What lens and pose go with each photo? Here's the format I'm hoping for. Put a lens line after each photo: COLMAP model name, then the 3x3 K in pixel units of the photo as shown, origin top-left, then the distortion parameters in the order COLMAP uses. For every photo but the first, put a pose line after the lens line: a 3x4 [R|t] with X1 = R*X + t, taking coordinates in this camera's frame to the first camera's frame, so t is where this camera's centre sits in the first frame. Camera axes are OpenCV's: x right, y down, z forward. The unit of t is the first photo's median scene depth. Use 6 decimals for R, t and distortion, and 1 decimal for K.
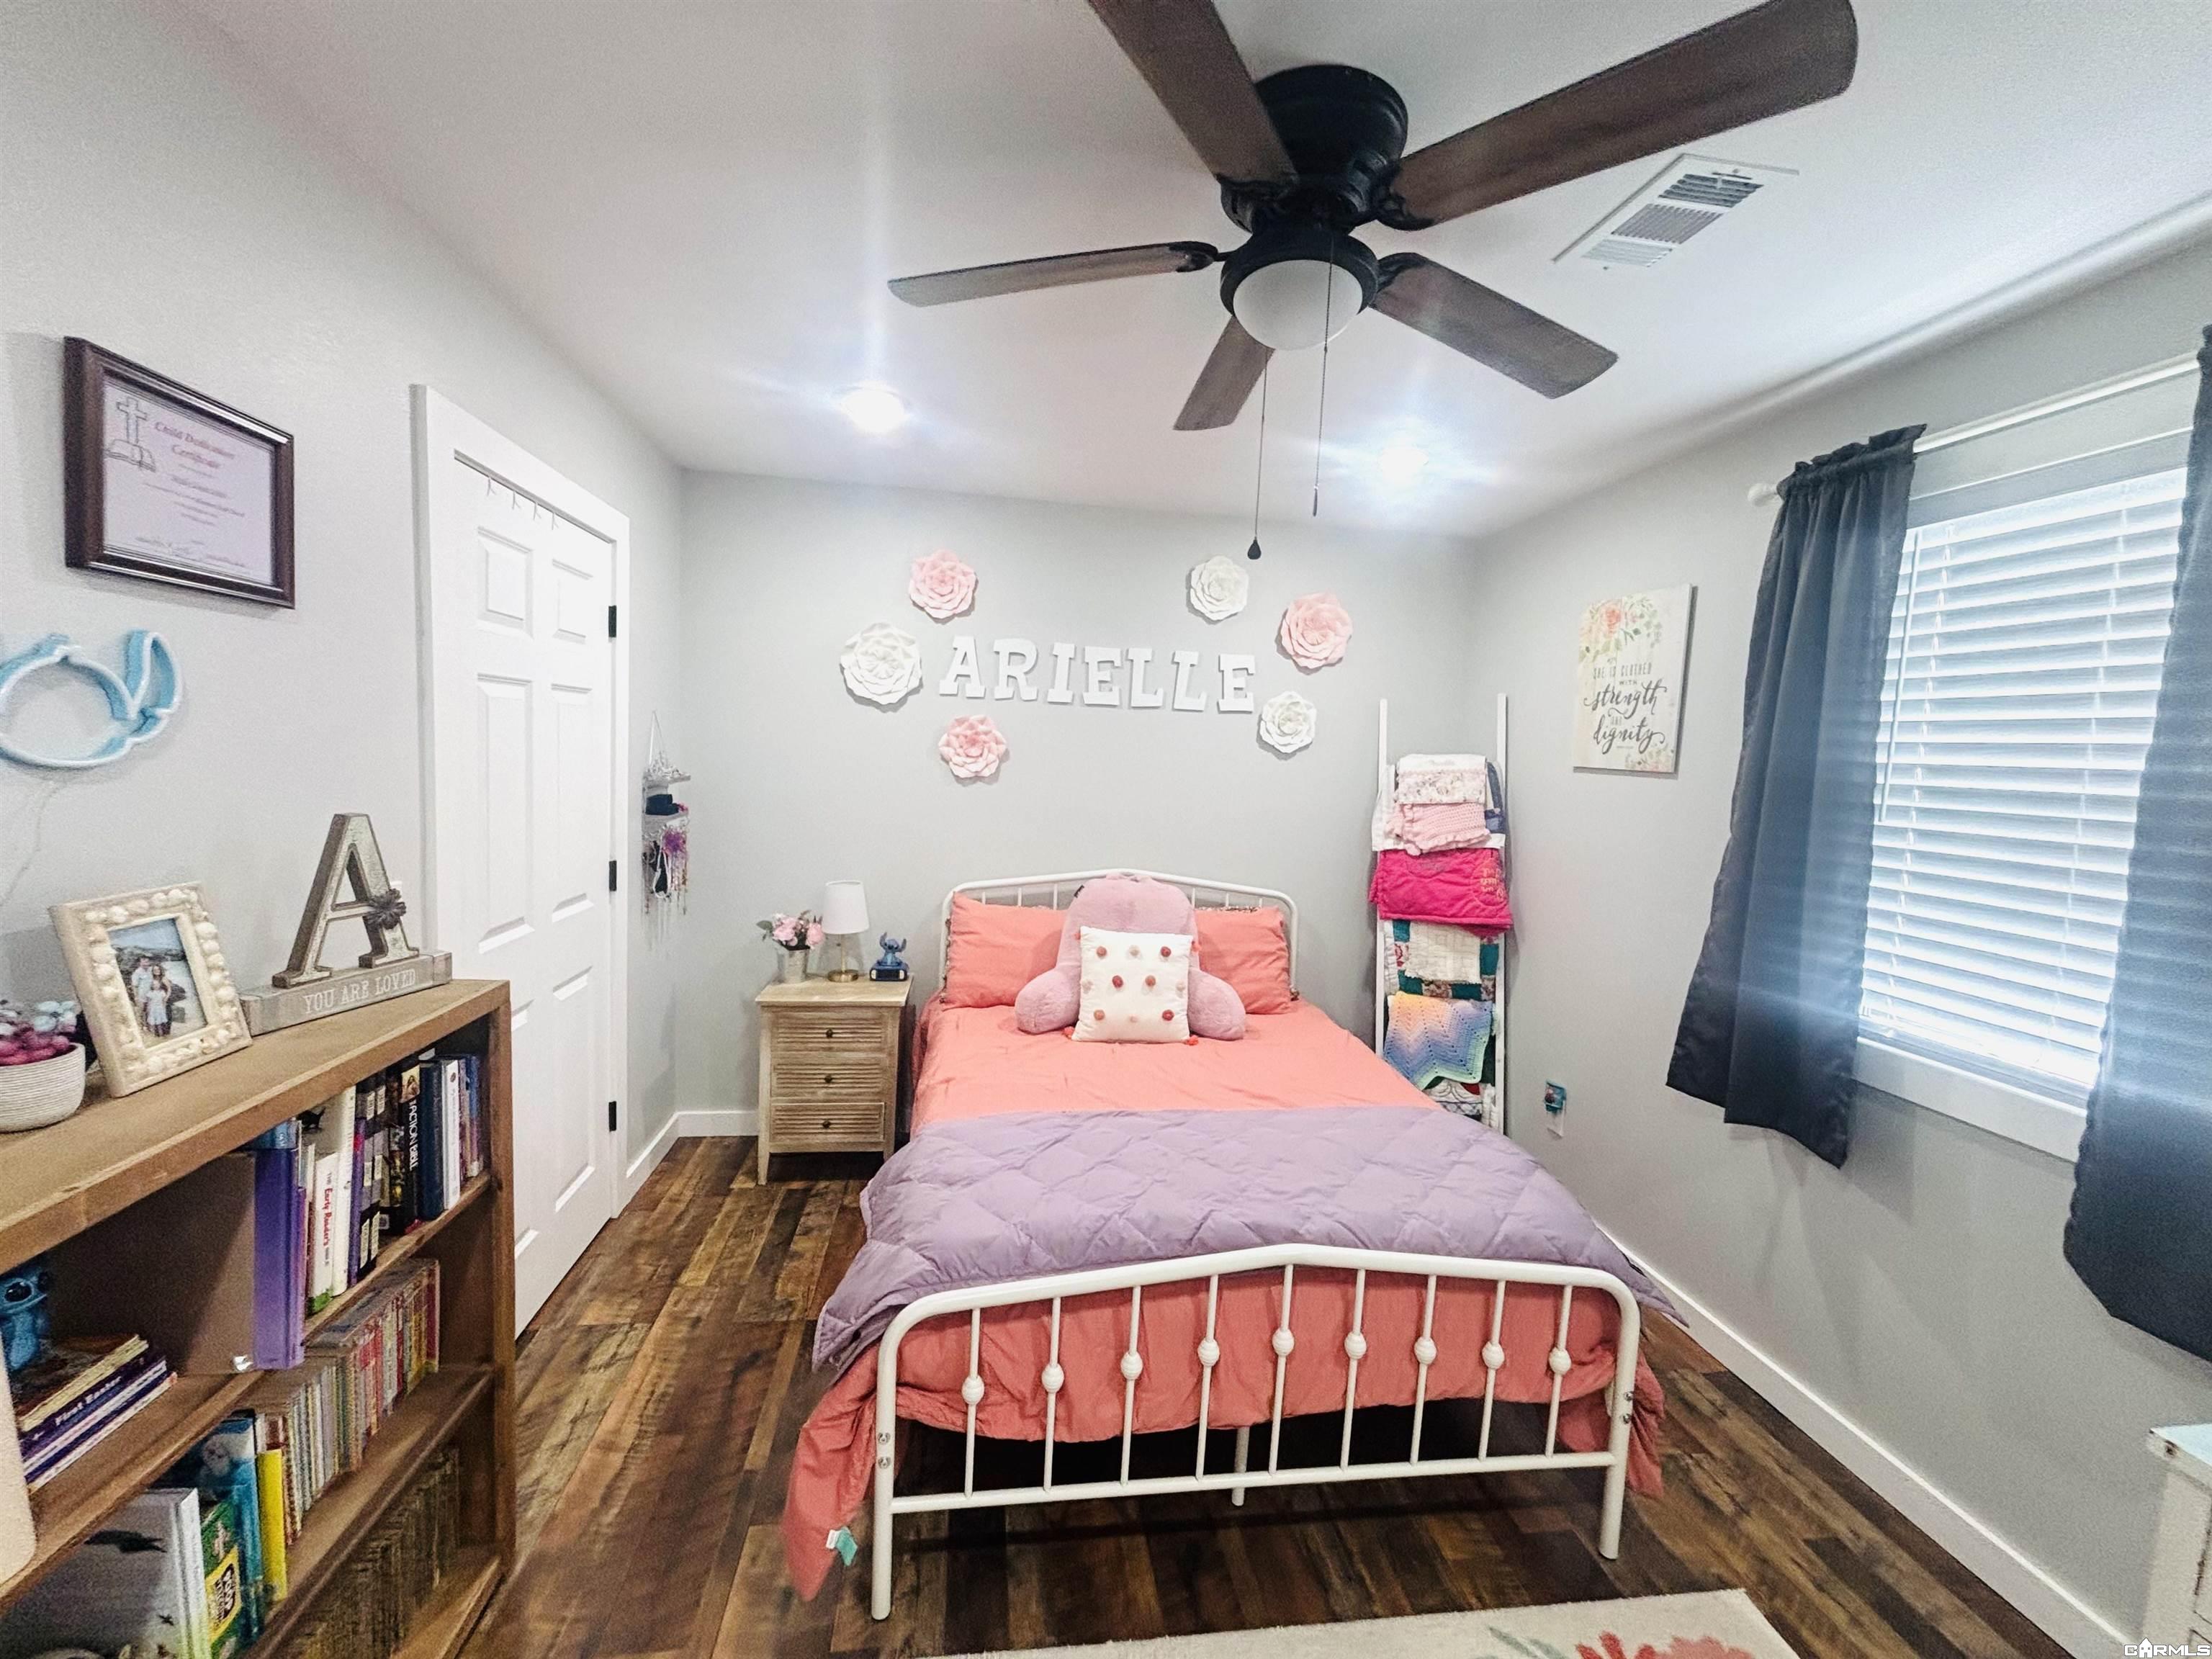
lens RADIAL K [[891.0, 0, 1101.6], [0, 891.0, 828.6], [0, 0, 1]] dist [0.003206, -0.001417]
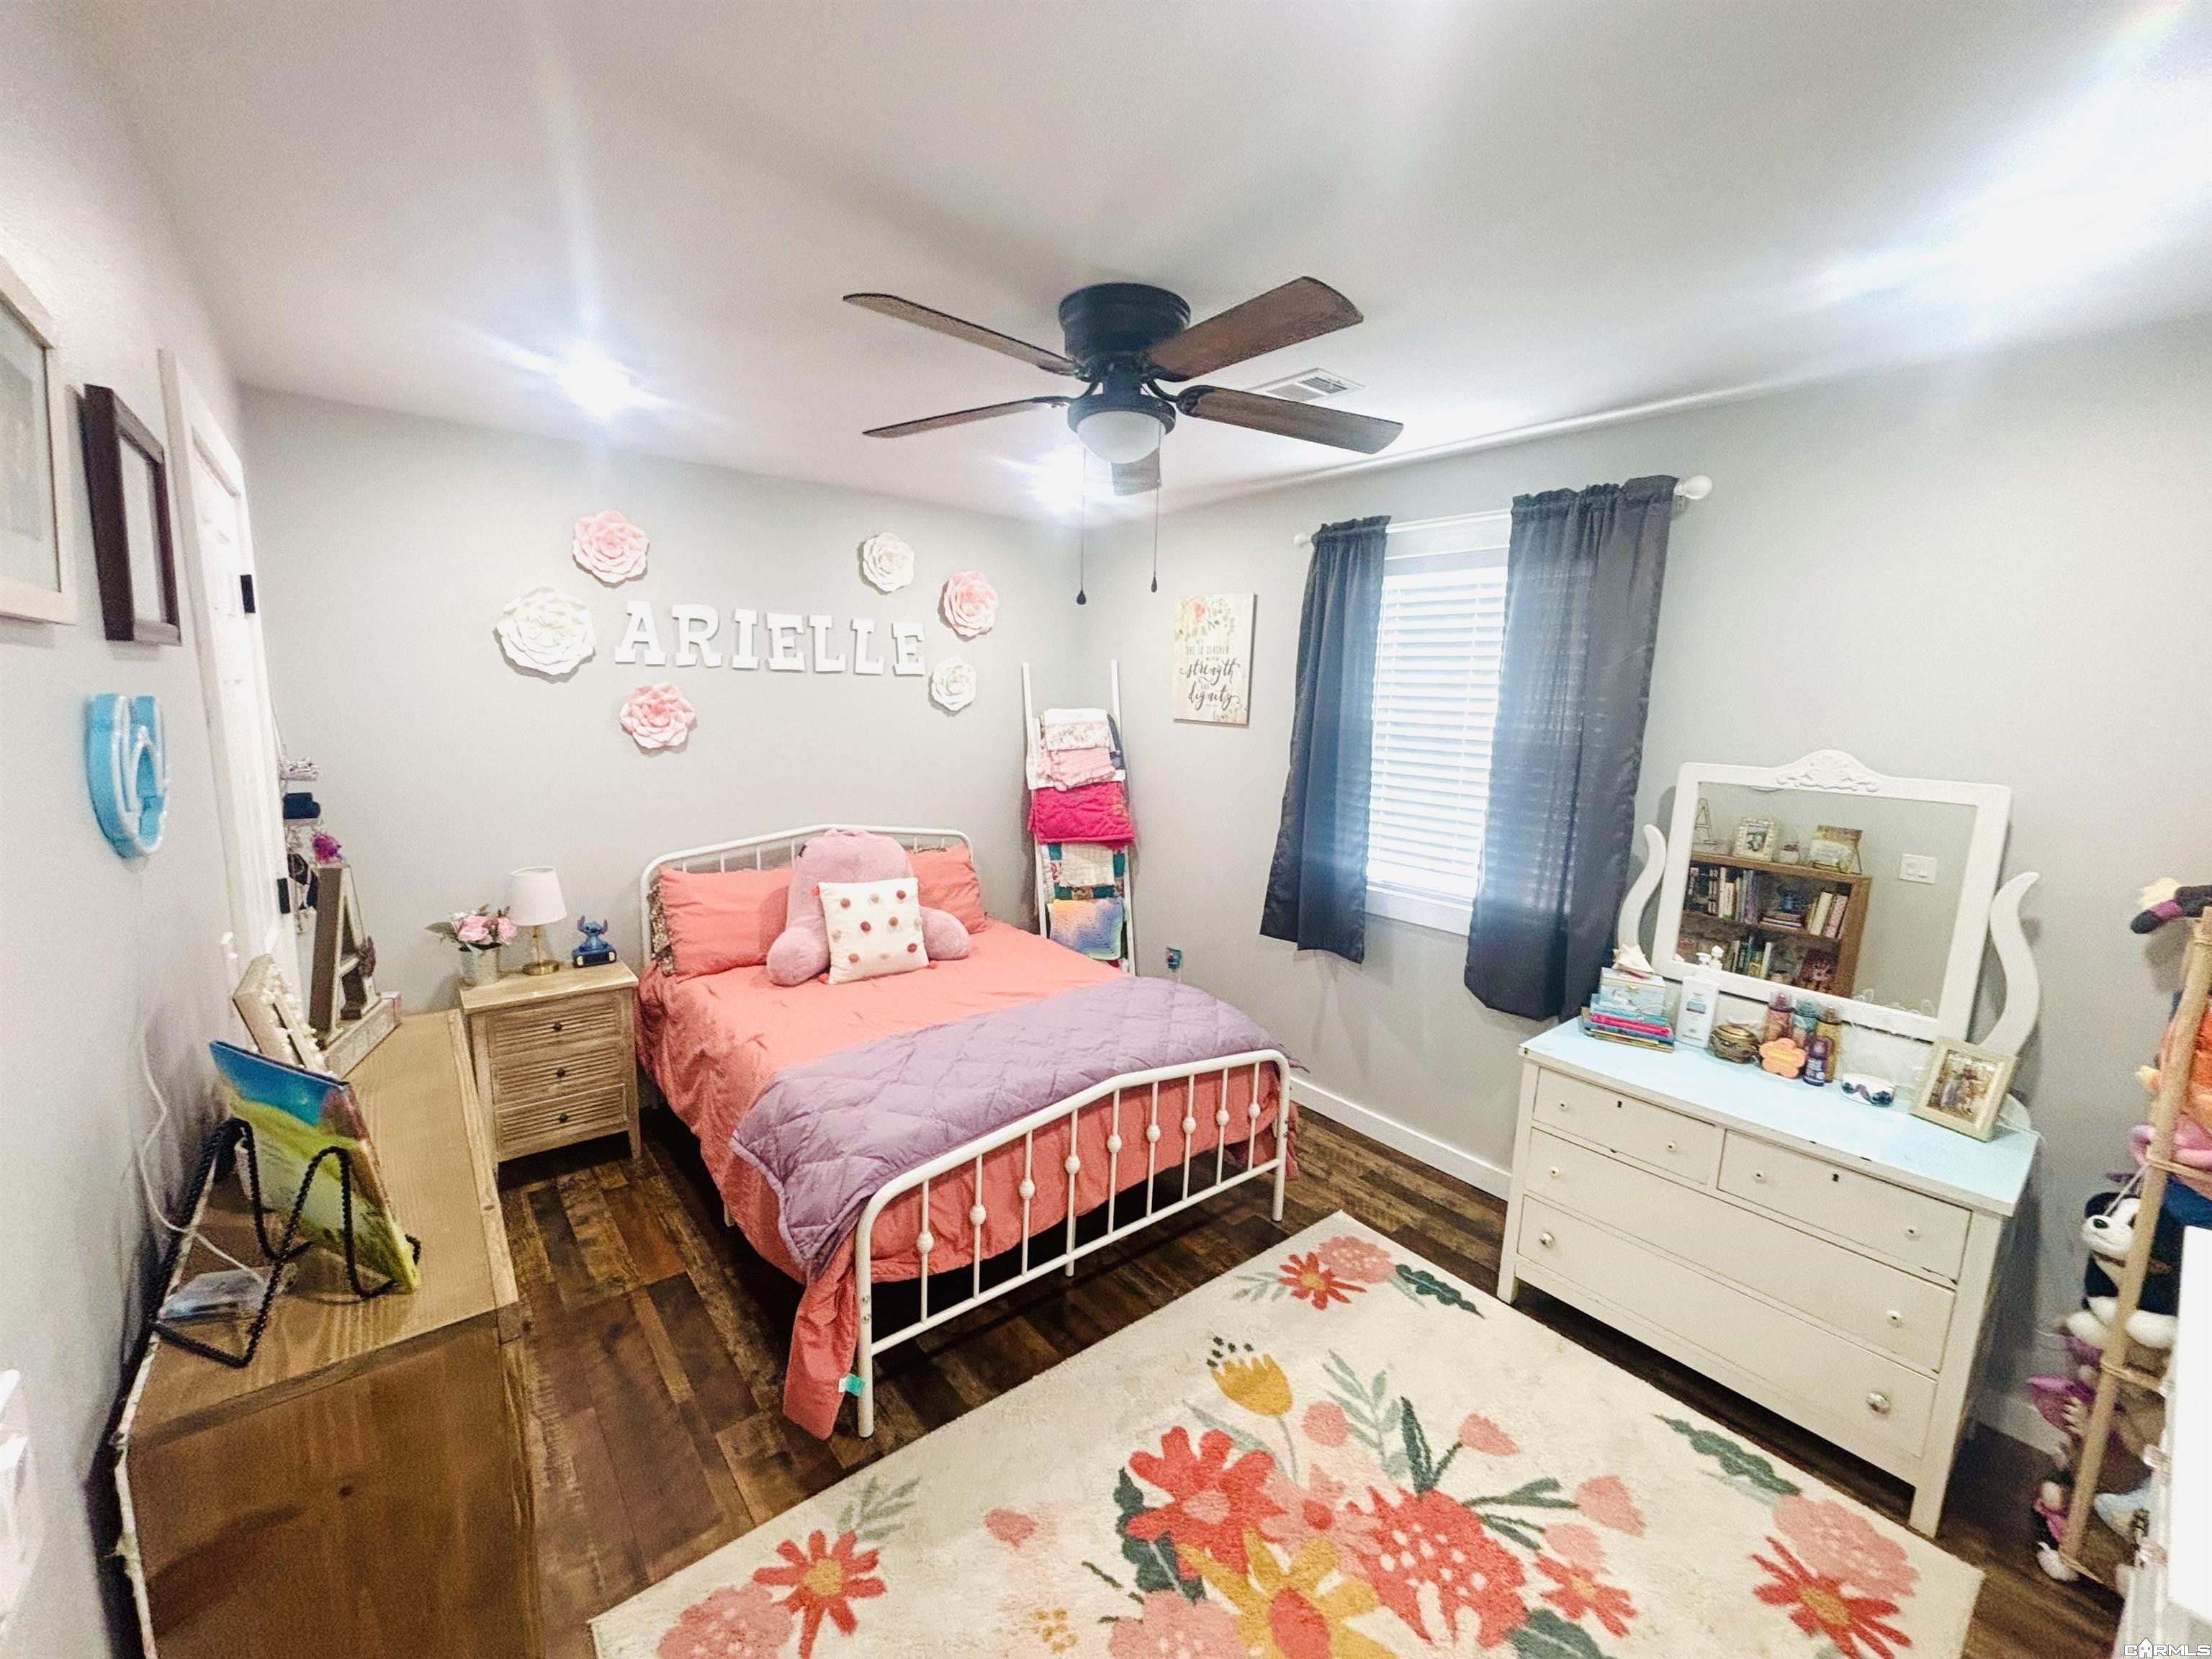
lens RADIAL K [[891.0, 0, 1095.8], [0, 891.0, 829.4], [0, 0, 1]] dist [0.003206, -0.001417]
pose [[0.857487, -0.102444, 0.504203, -0.352545], [0.058266, 0.993008, 0.102667, -0.059925], [-0.511195, -0.058658, 0.857461, -0.140465]]
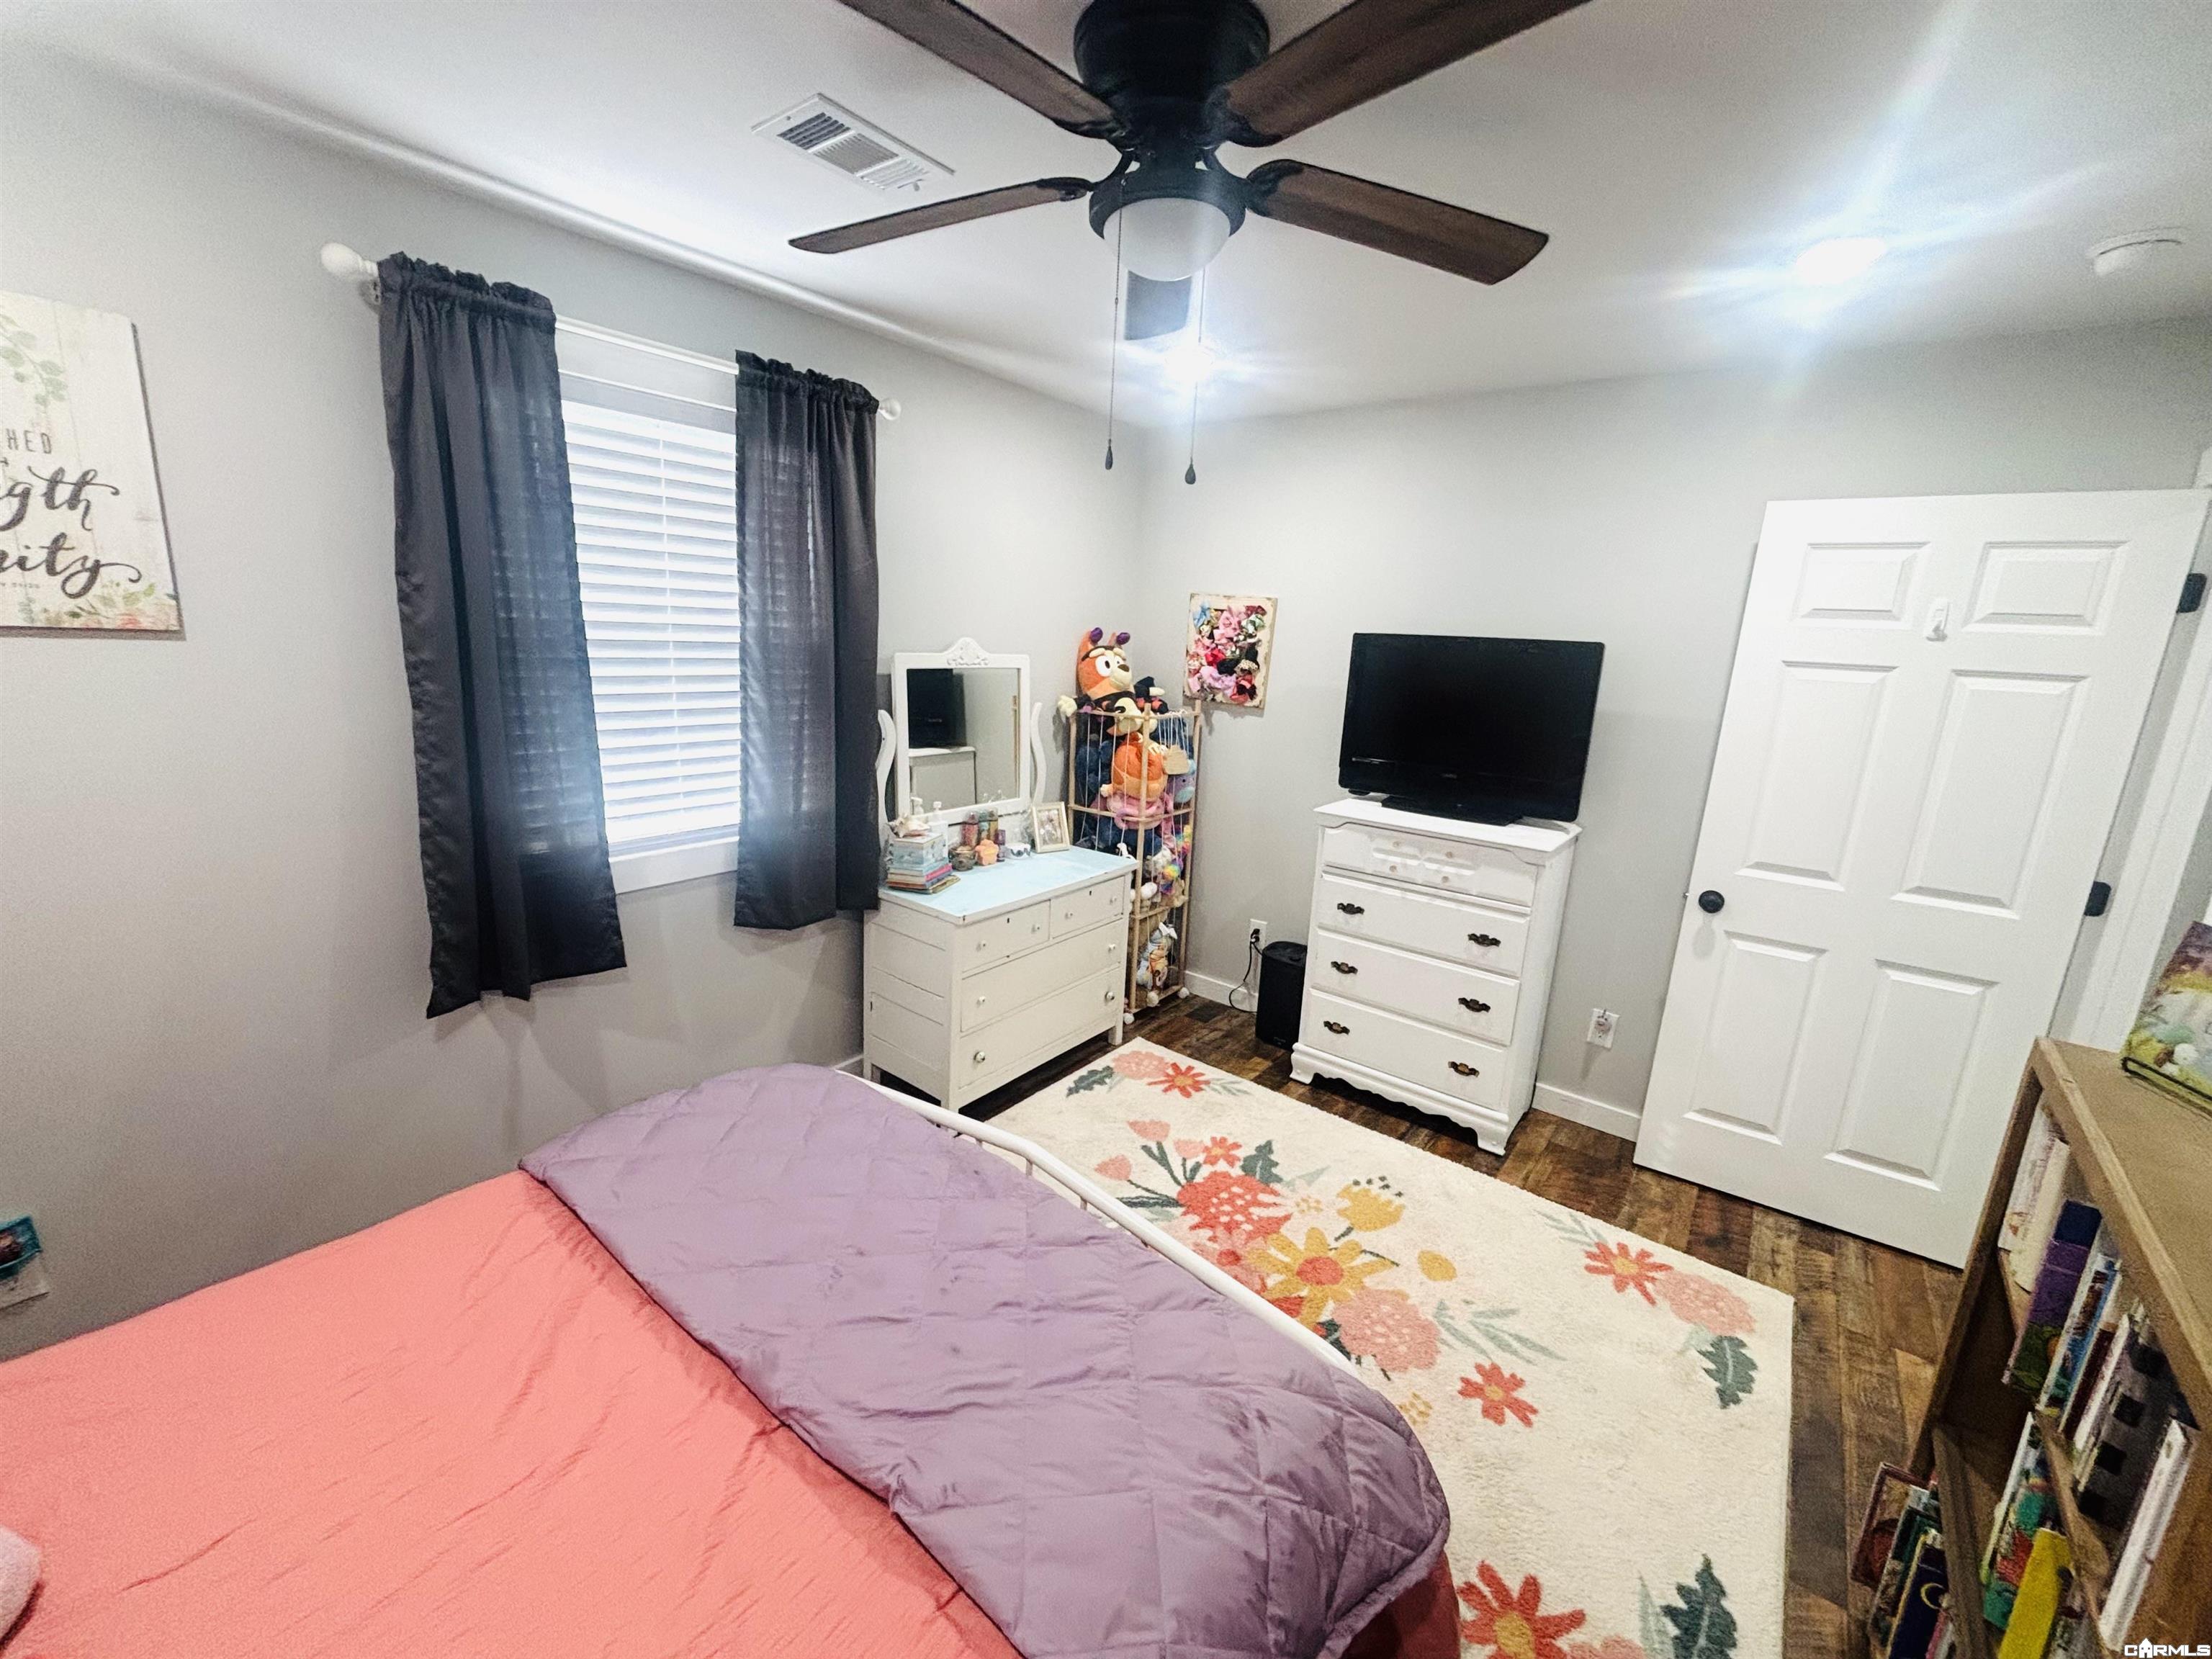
lens RADIAL K [[891.0, 0, 1098.6], [0, 891.0, 832.4], [0, 0, 1]] dist [0.003206, -0.001417]
pose [[-0.678319, -0.243345, 0.693302, -0.340456], [-0.011852, 0.947066, 0.320819, -0.155087], [-0.734672, 0.209401, -0.645297, 1.060040]]
